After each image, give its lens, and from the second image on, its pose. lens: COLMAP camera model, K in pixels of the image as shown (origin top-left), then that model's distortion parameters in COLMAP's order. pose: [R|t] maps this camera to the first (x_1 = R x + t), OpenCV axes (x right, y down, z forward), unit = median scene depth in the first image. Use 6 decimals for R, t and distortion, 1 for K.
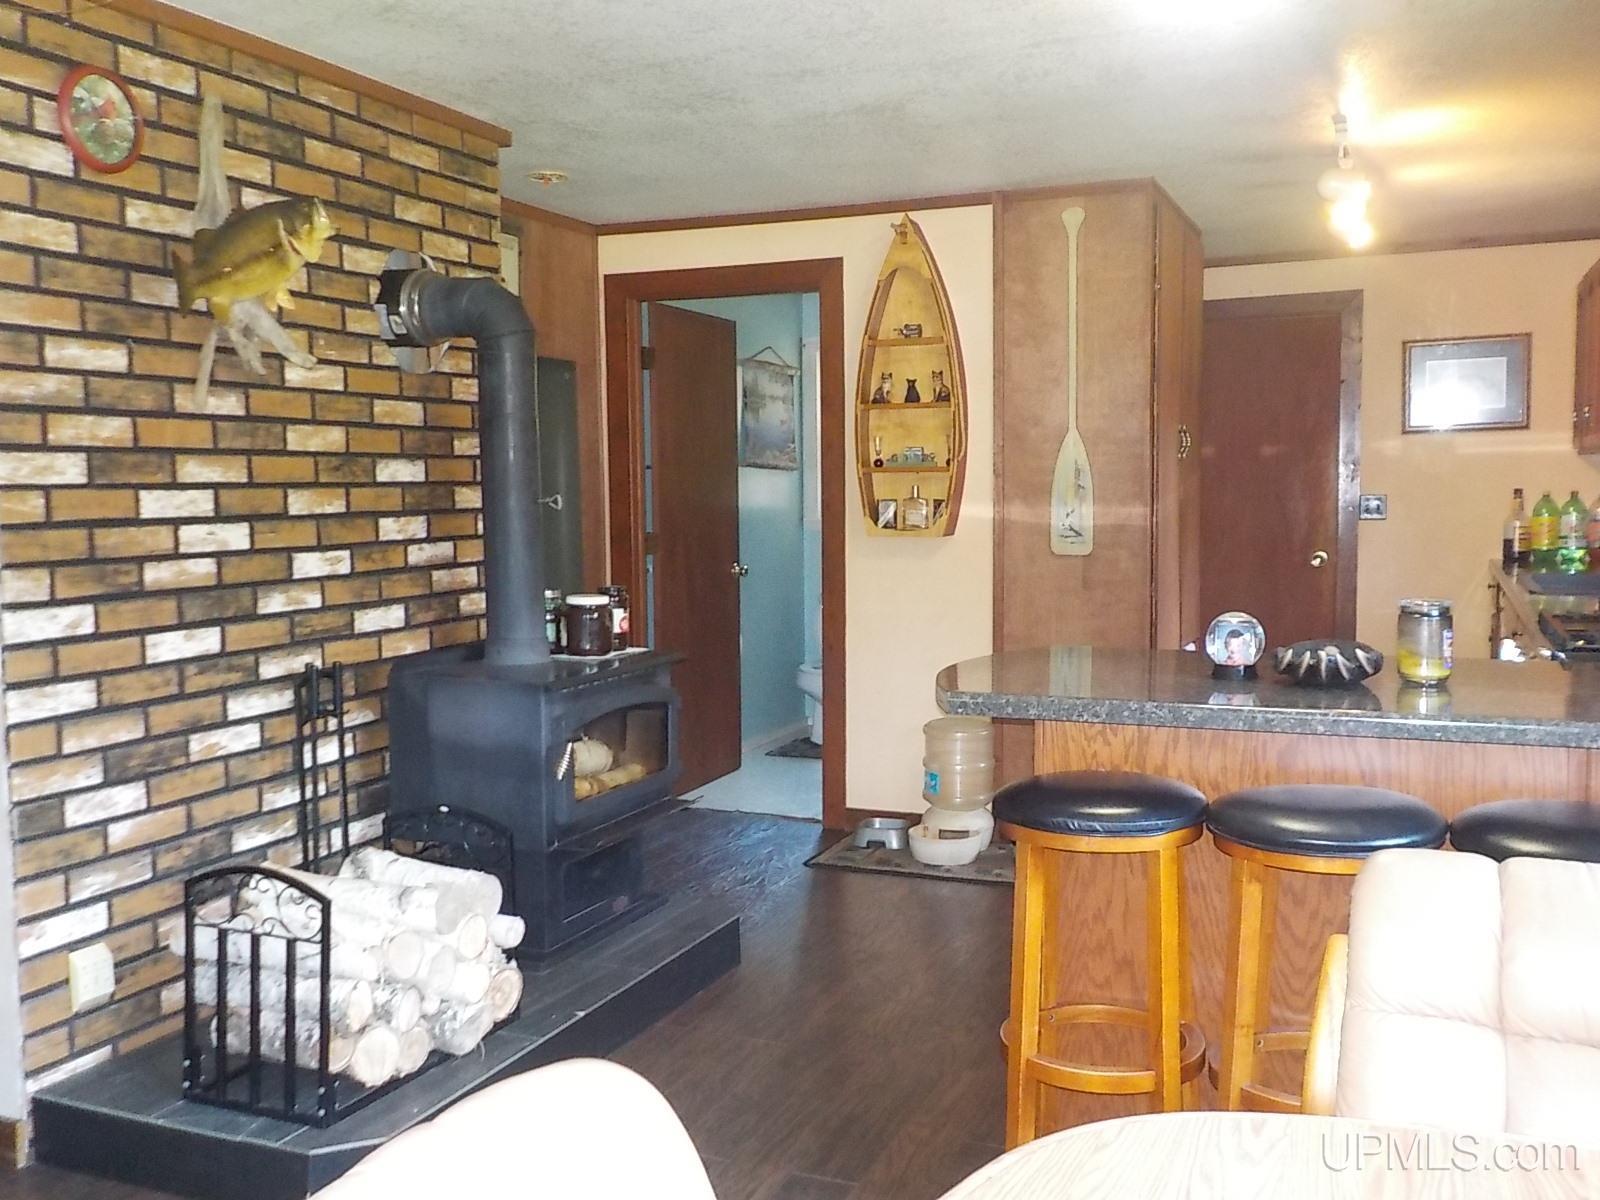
lens RADIAL K [[1458.5, 0, 792.0], [0, 1458.5, 603.0], [0, 0, 1]] dist [0.003603, -0.006951]
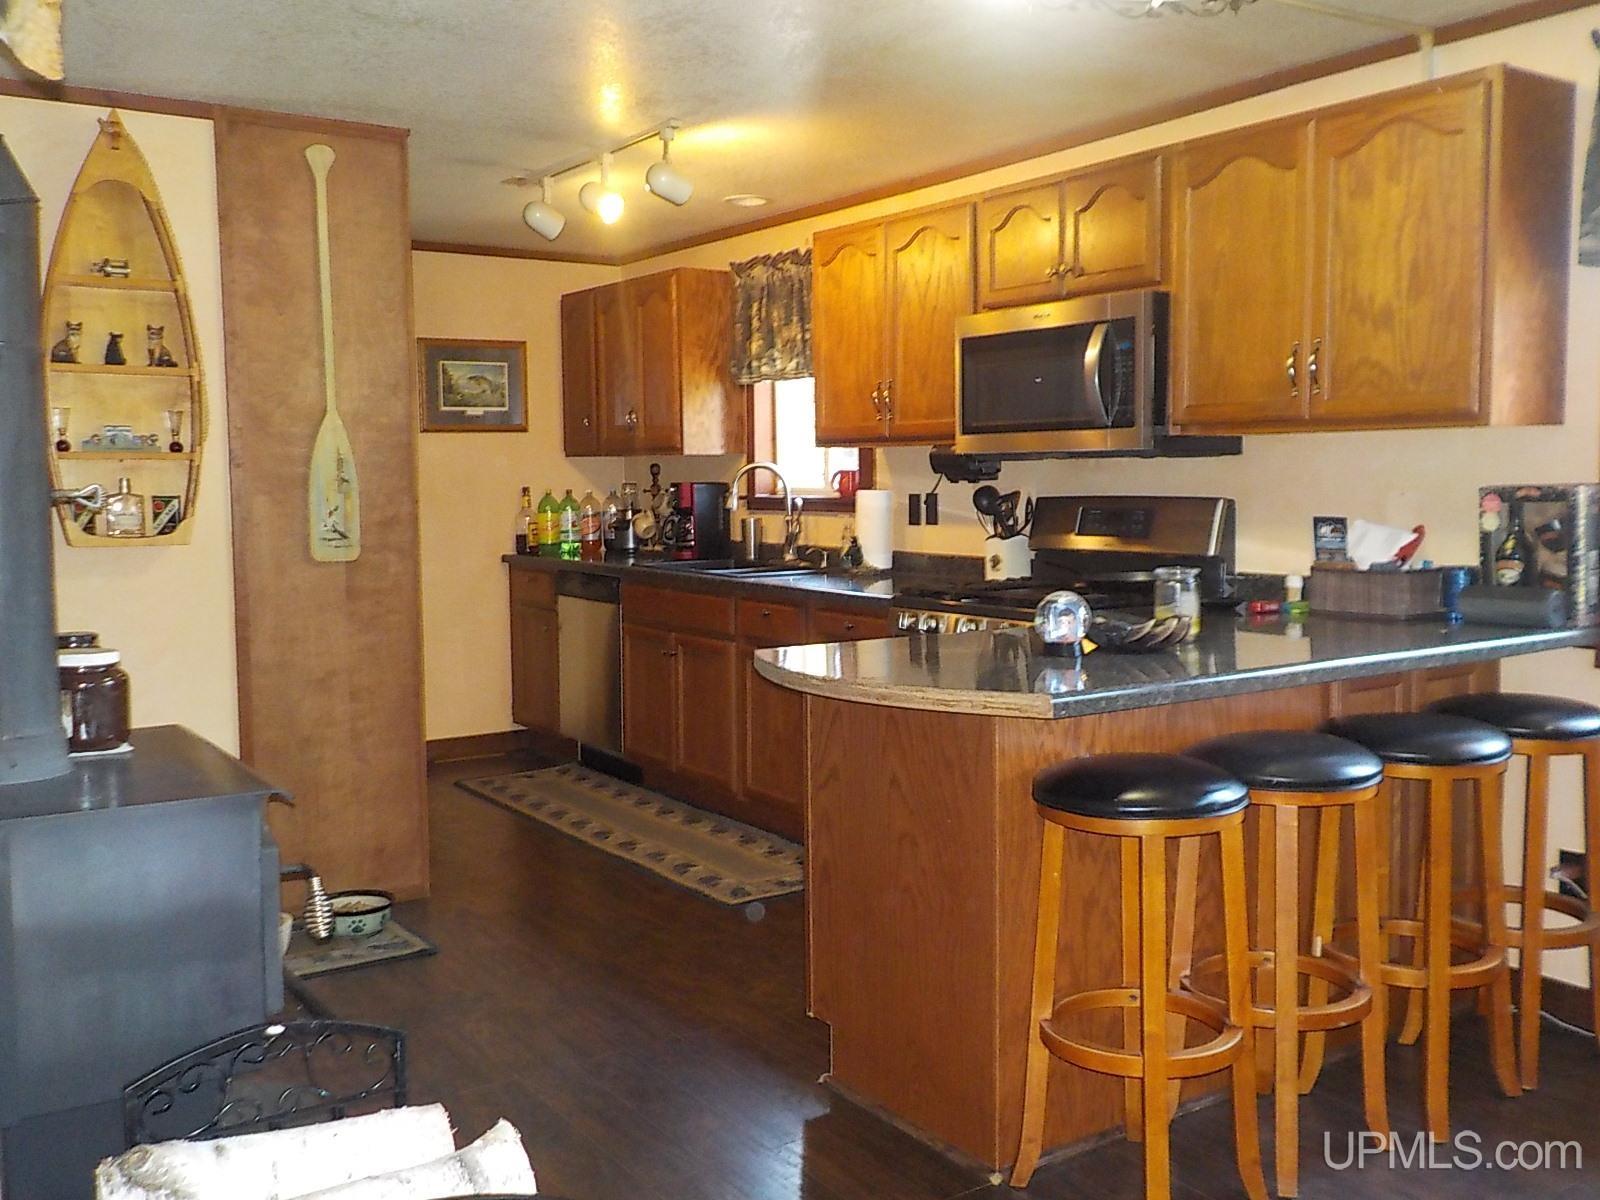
lens RADIAL K [[1458.5, 0, 792.0], [0, 1458.5, 603.0], [0, 0, 1]] dist [0.003603, -0.006951]
pose [[0.540583, -0.063683, 0.838877, -0.368793], [0.068840, 0.997135, 0.031336, -0.017118], [-0.838470, 0.040809, 0.543418, 0.321508]]
